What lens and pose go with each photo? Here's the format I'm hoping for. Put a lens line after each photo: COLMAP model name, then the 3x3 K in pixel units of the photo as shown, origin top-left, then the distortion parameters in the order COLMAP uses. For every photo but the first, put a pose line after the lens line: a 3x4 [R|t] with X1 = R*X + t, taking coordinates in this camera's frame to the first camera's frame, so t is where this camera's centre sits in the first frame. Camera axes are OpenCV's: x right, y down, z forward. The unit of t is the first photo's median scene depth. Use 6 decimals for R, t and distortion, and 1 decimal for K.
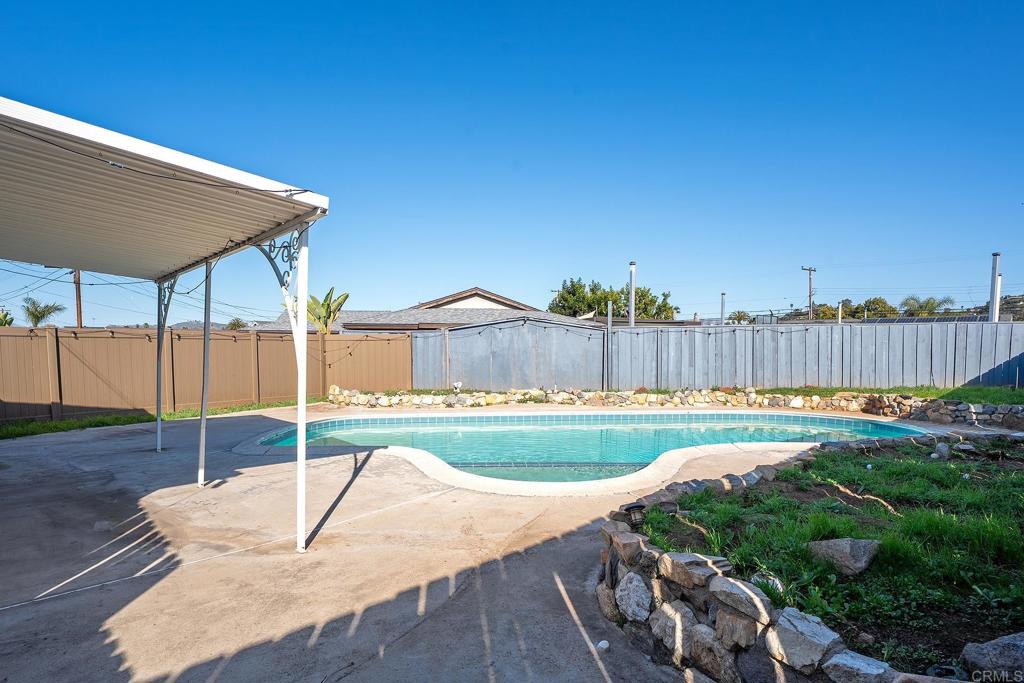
lens RADIAL K [[526.5, 0, 511.6], [0, 526.5, 375.7], [0, 0, 1]] dist [-0.037906, 0.028956]
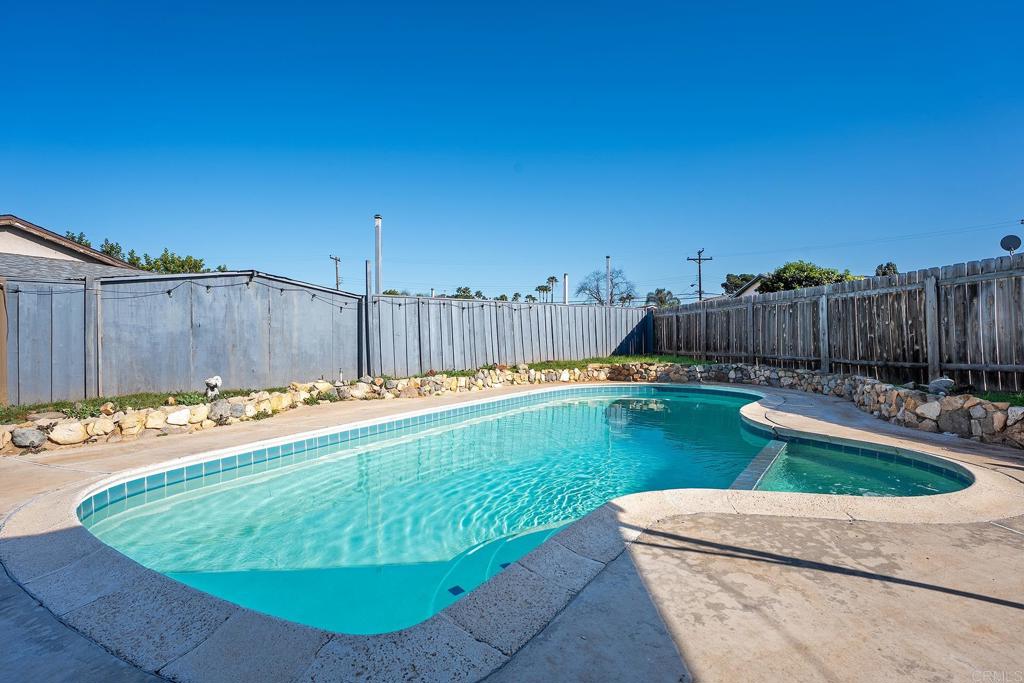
lens RADIAL K [[538.2, 0, 512.0], [0, 538.2, 341.5], [0, 0, 1]] dist [-0.041751, 0.049570]
pose [[0.598522, -0.009826, 0.801046, -0.352048], [0.046237, 0.998682, -0.022297, 0.002249], [-0.799771, 0.050384, 0.598187, 0.430346]]
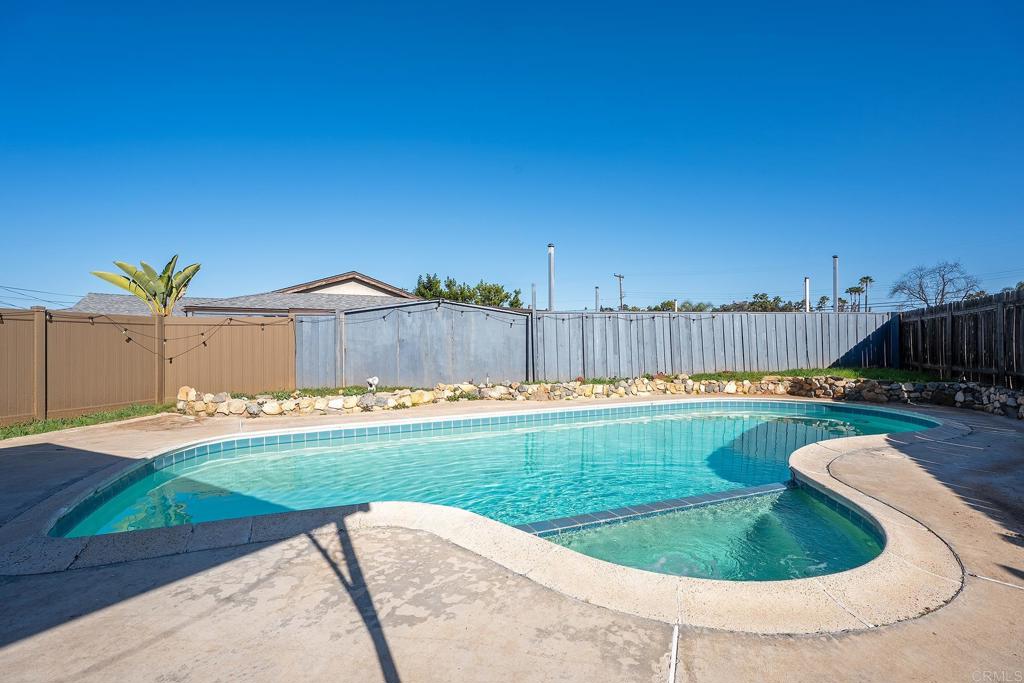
lens RADIAL K [[475.1, 0, 512.0], [0, 475.1, 341.5], [0, 0, 1]] dist [-0.048465, 0.026329]
pose [[0.942873, -0.004097, 0.333126, -0.139790], [0.023375, 0.998274, -0.053883, 0.001822], [-0.332330, 0.058592, 0.941341, 0.278705]]
